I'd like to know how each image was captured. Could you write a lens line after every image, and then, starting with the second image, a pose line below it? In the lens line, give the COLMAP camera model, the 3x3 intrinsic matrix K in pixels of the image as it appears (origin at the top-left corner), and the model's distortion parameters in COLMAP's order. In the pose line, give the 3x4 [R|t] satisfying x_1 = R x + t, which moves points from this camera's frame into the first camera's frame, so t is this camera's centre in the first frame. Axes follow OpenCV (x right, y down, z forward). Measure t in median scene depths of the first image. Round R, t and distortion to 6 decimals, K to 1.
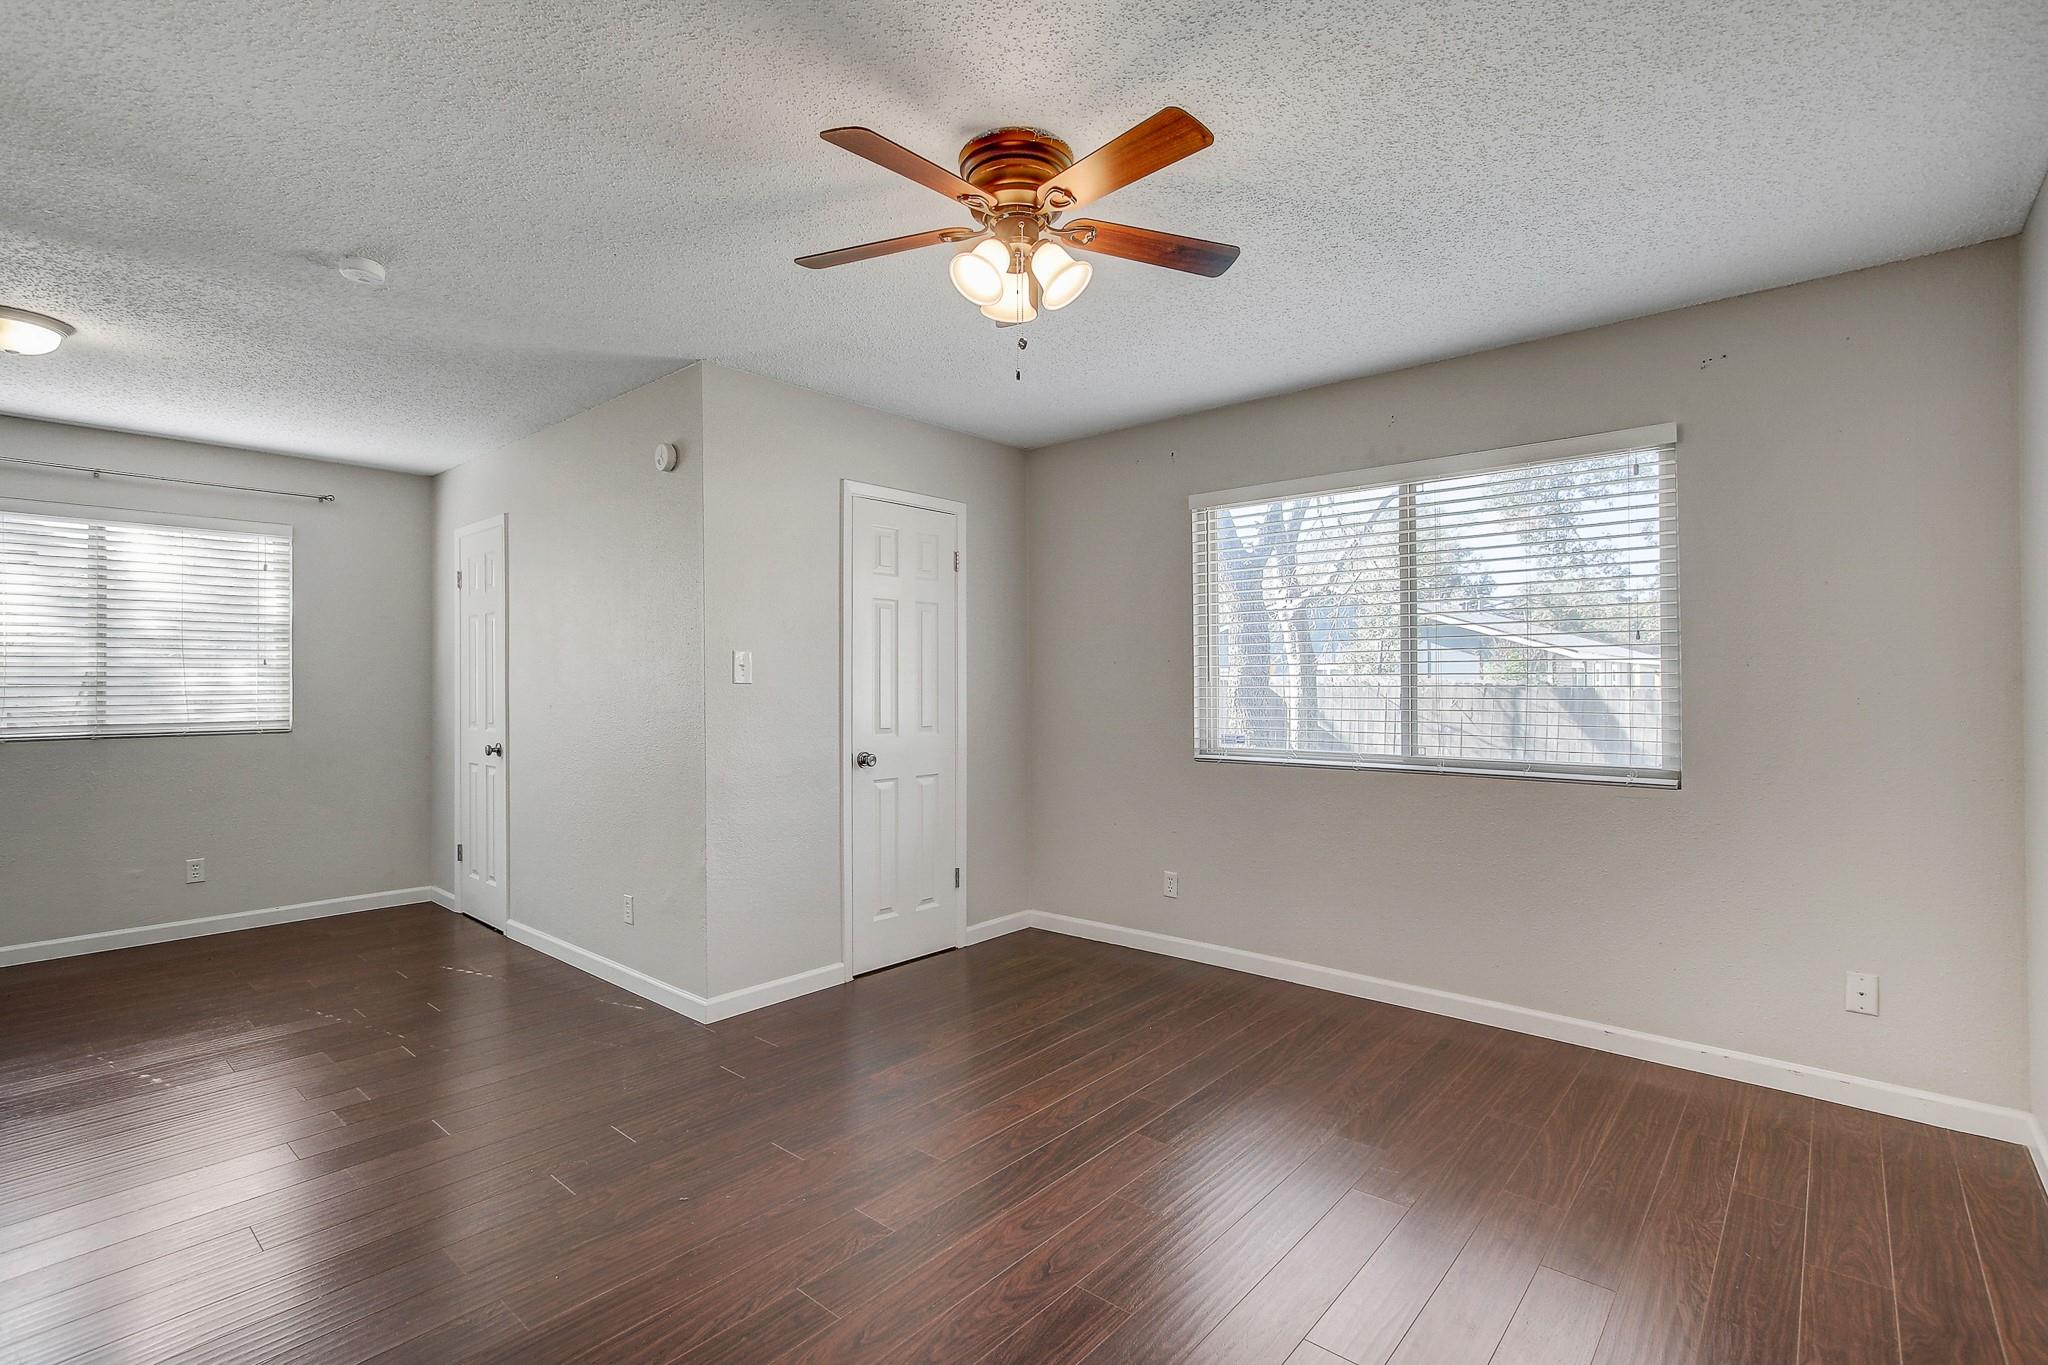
lens RADIAL K [[943.2, 0, 1030.0], [0, 943.2, 693.0], [0, 0, 1]] dist [-0.003075, -0.000154]
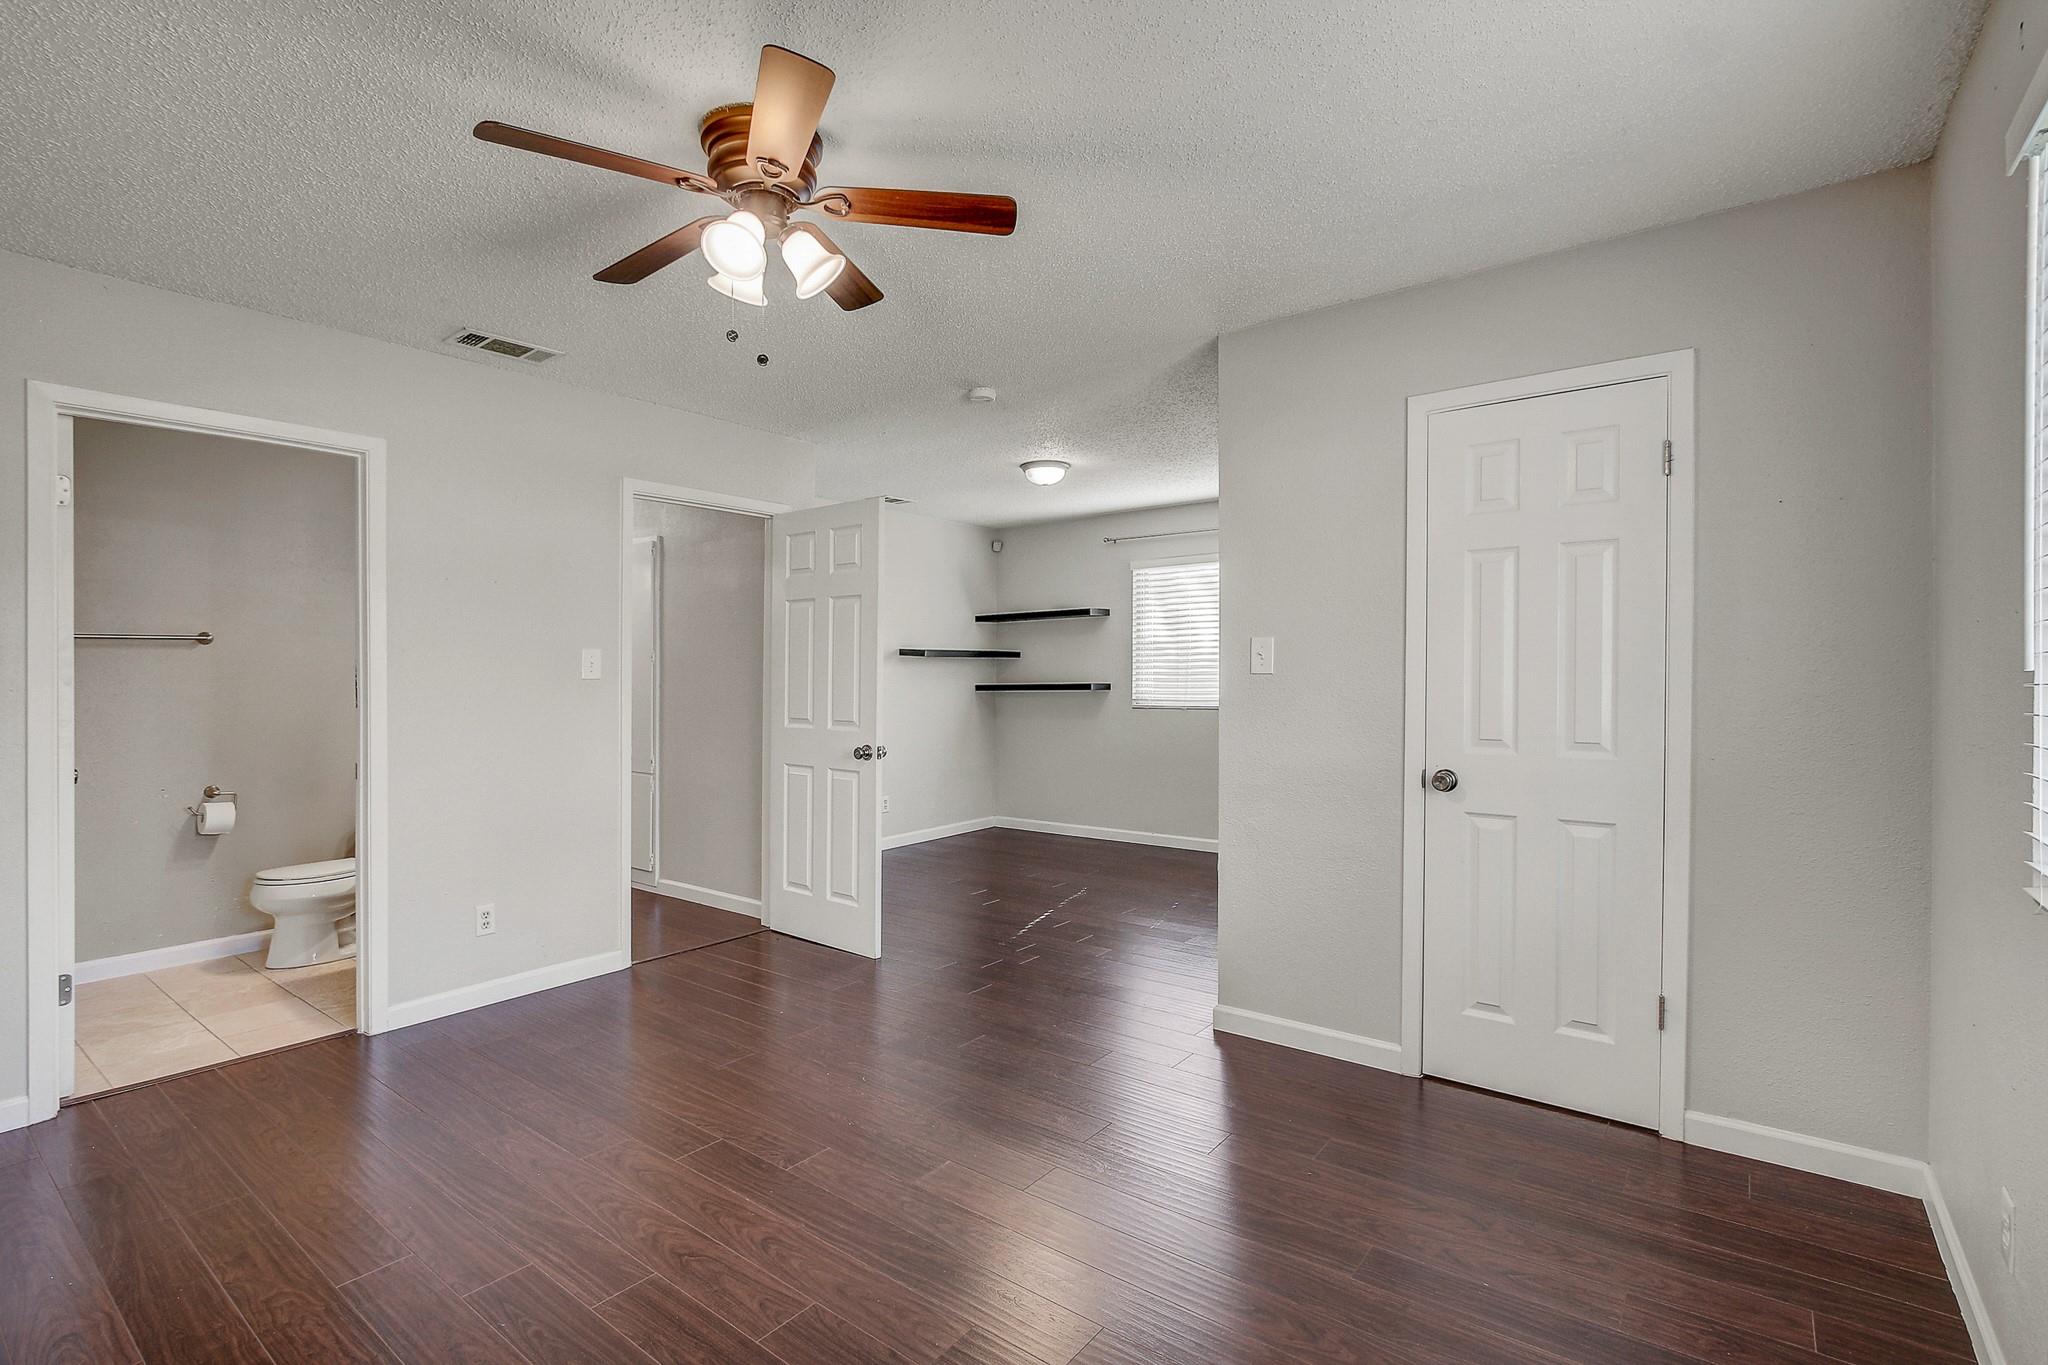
lens RADIAL K [[943.2, 0, 1024.5], [0, 943.2, 686.5], [0, 0, 1]] dist [-0.003075, -0.000154]
pose [[0.063788, 0.008542, -0.997927, 0.516796], [-0.006068, 0.999948, 0.008172, -0.003616], [0.997945, 0.005534, 0.063836, 0.640433]]
